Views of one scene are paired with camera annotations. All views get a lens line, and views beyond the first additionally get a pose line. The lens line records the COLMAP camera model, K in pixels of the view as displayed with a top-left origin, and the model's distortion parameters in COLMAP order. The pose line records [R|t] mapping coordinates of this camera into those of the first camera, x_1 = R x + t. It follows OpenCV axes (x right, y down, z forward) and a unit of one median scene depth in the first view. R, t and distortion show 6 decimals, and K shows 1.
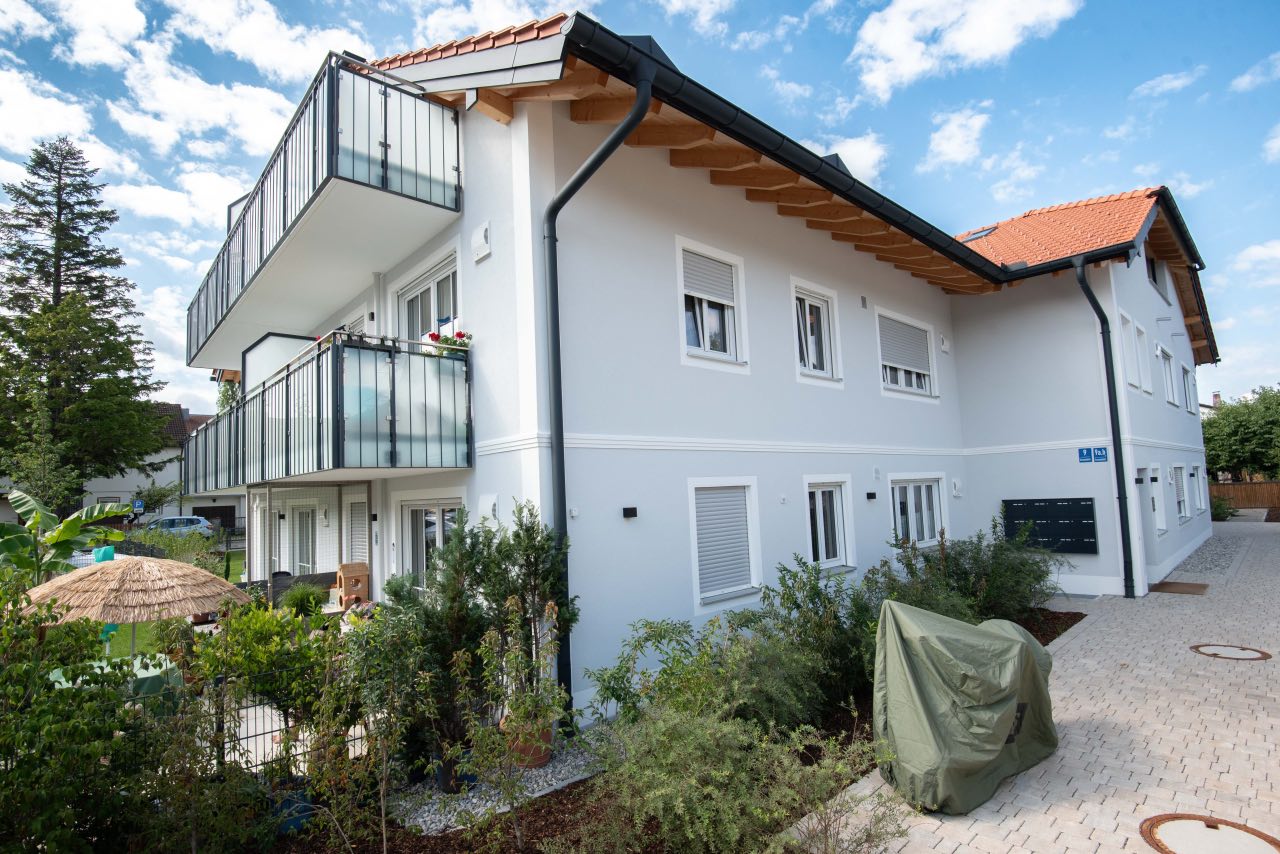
lens RADIAL K [[621.6, 0, 660.5], [0, 621.6, 445.4], [0, 0, 1]] dist [-0.024101, -0.000082]
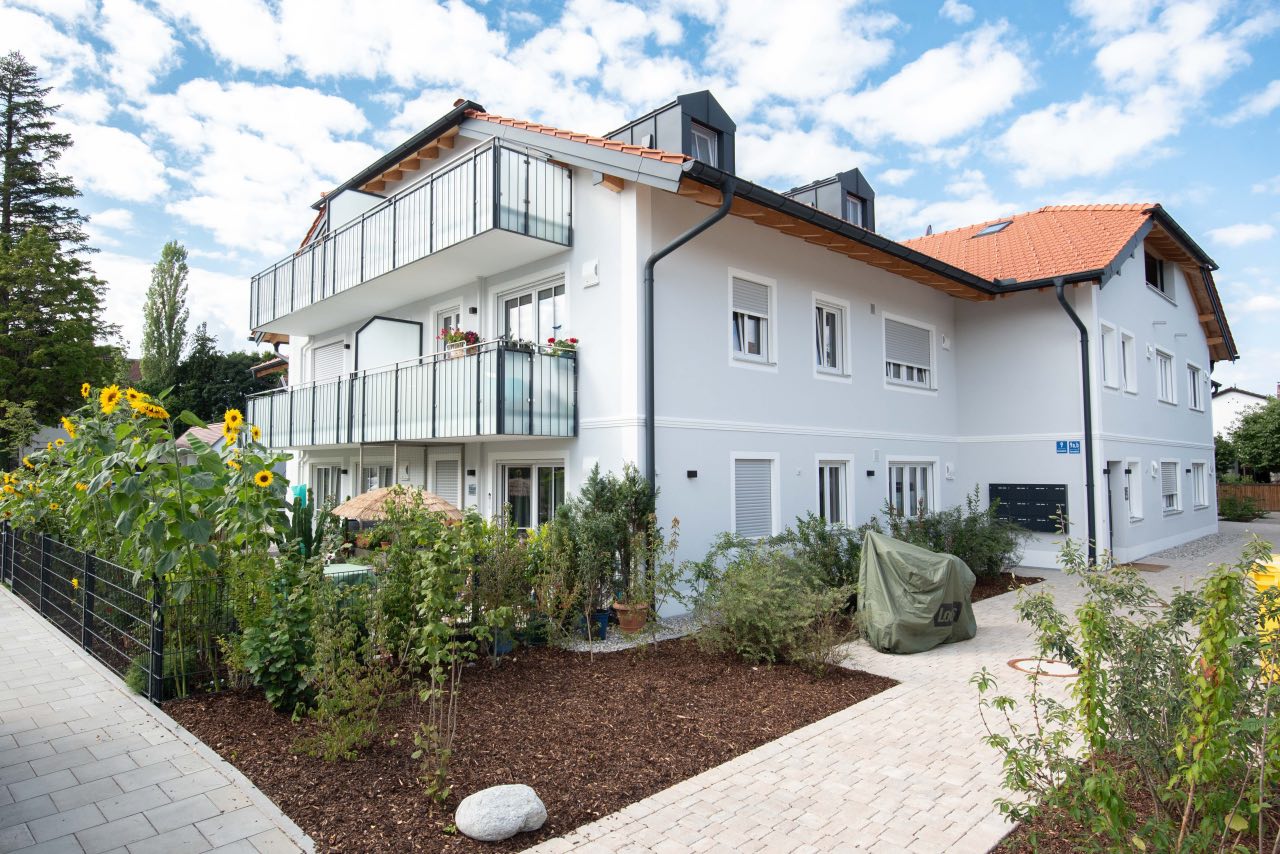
lens RADIAL K [[708.4, 0, 640.0], [0, 708.4, 427.0], [0, 0, 1]] dist [0.000185, -0.000492]
pose [[0.999092, 0.042287, -0.005140, -0.108495], [-0.042195, 0.998968, 0.016793, -0.013078], [0.005844, -0.016561, 0.999846, -0.394076]]
